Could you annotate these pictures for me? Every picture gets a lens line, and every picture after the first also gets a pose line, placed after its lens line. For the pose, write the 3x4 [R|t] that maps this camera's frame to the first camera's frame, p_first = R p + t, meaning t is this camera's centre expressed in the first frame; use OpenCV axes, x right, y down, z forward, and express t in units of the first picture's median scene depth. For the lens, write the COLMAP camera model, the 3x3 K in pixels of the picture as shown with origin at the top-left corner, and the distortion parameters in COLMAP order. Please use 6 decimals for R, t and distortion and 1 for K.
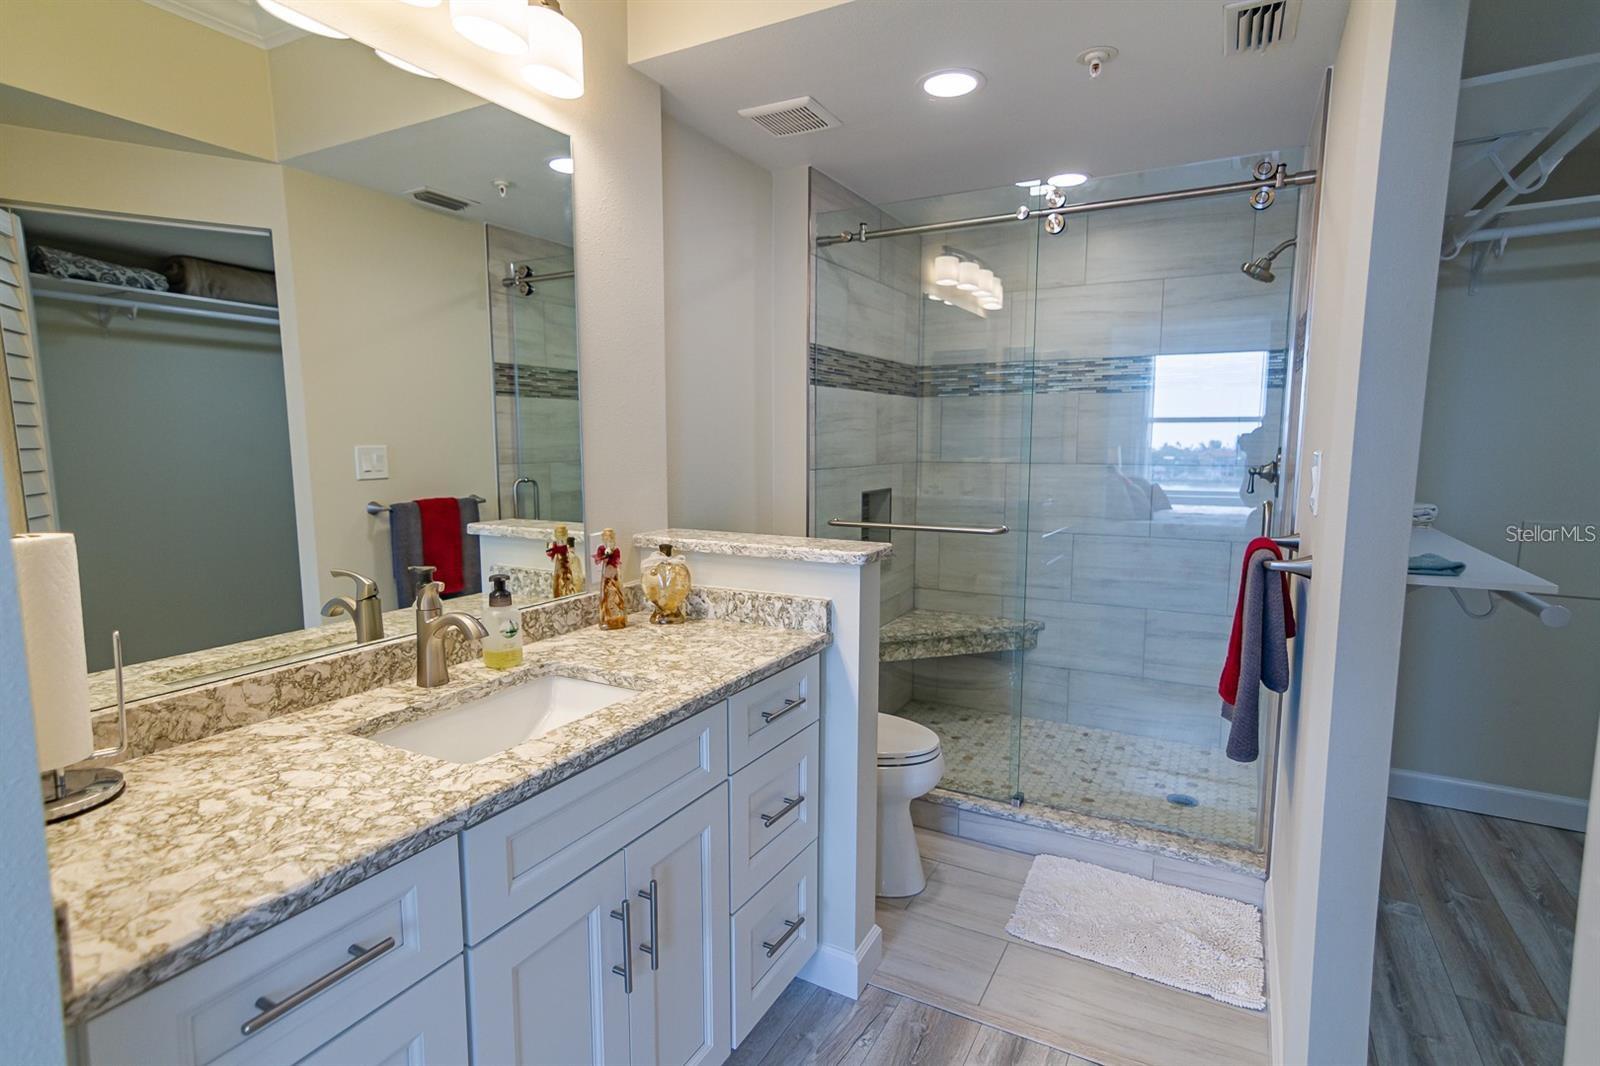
lens RADIAL K [[827.5, 0, 762.8], [0, 827.5, 544.8], [0, 0, 1]] dist [-0.003380, 0.019185]
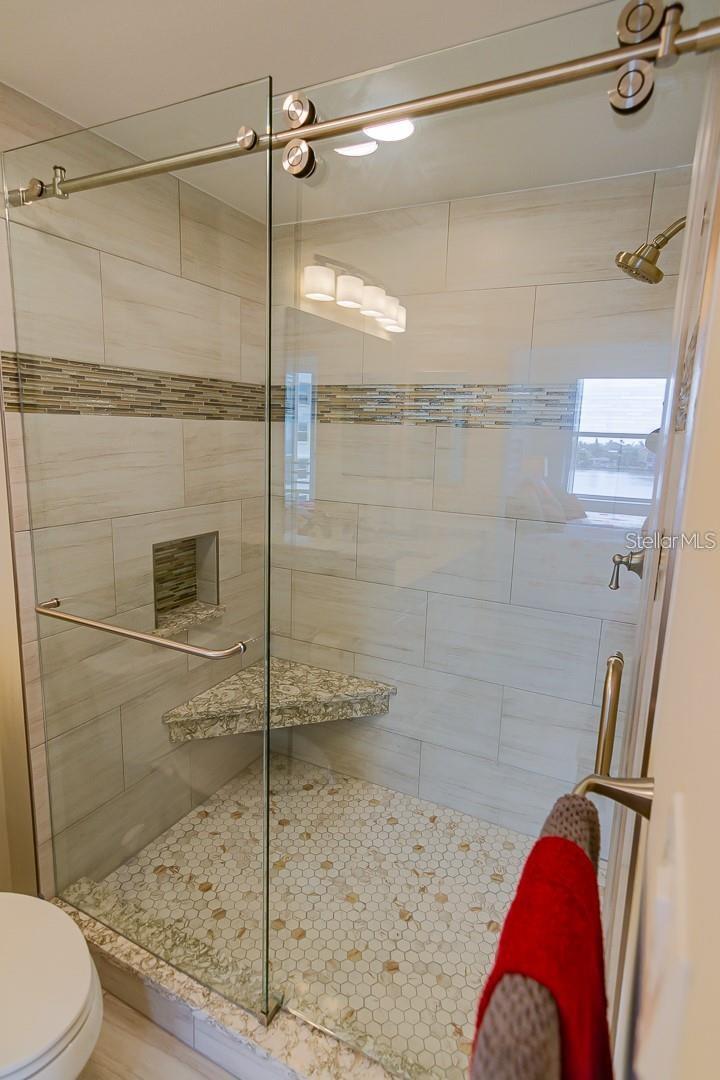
lens RADIAL K [[558.6, 0, 364.8], [0, 558.6, 530.1], [0, 0, 1]] dist [-0.003380, 0.019185]
pose [[0.999156, 0.025302, 0.032370, 0.299935], [-0.027294, 0.997663, 0.062643, -0.114437], [-0.030709, -0.063474, 0.997511, 0.445008]]
